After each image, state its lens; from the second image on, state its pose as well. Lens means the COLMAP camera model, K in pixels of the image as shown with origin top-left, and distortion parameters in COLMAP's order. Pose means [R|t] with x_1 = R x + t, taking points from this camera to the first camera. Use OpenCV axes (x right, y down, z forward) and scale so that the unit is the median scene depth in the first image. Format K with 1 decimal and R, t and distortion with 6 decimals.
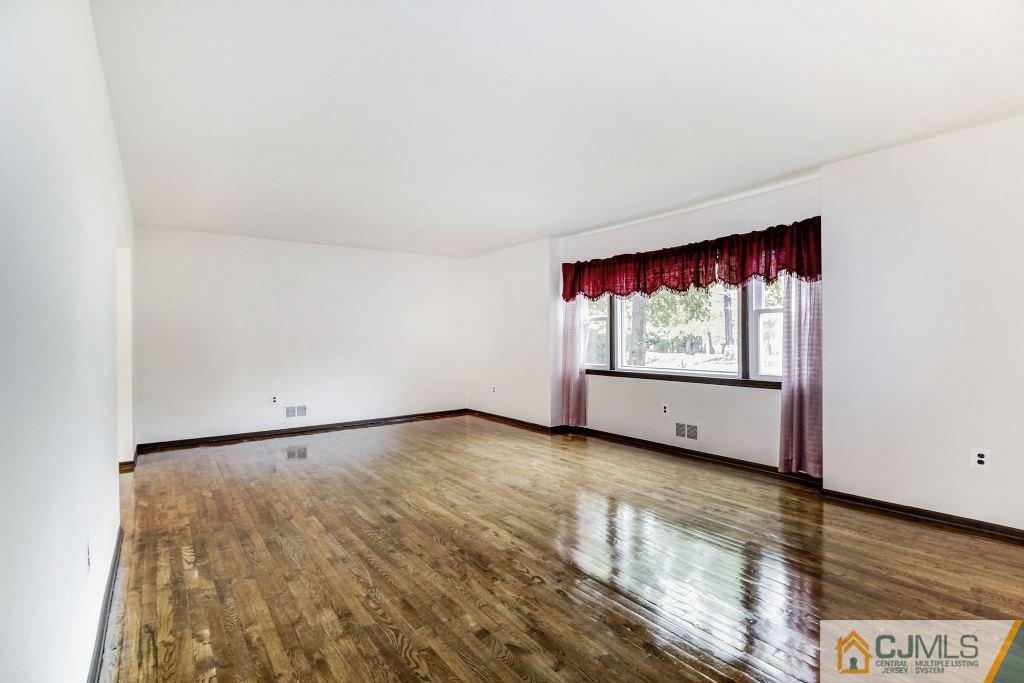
lens RADIAL K [[490.5, 0, 510.6], [0, 490.5, 335.2], [0, 0, 1]] dist [-0.003764, -0.000896]
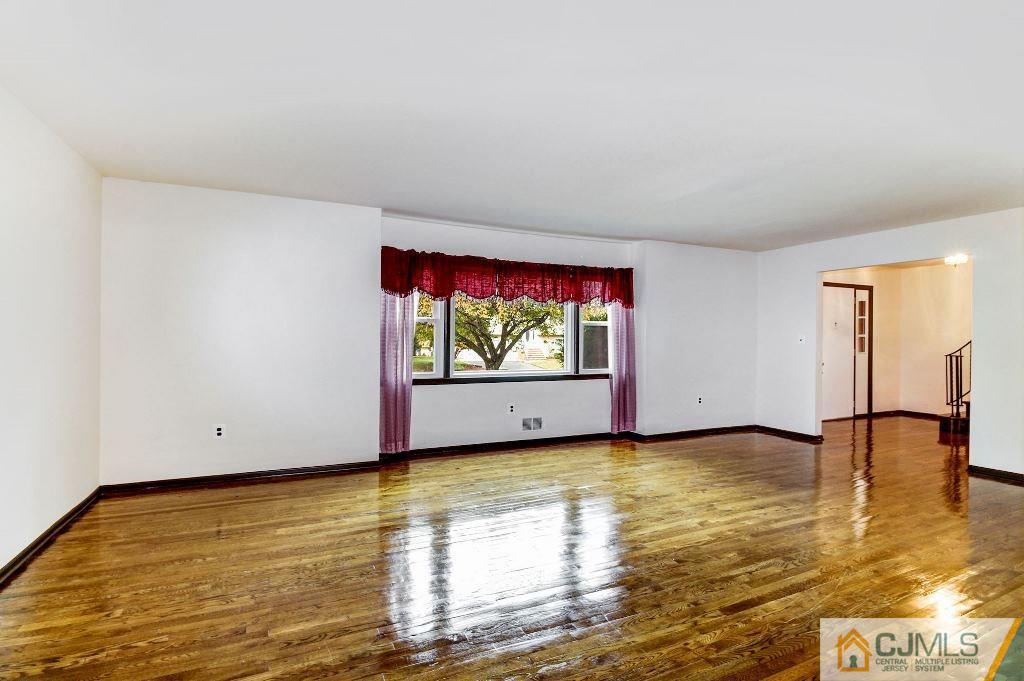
lens RADIAL K [[490.5, 0, 508.7], [0, 490.5, 341.5], [0, 0, 1]] dist [-0.003764, -0.000896]
pose [[0.186389, 0.002018, 0.982474, -0.768873], [-0.014741, 0.999891, 0.000743, 0.001714], [-0.982366, -0.014621, 0.186398, 0.823685]]
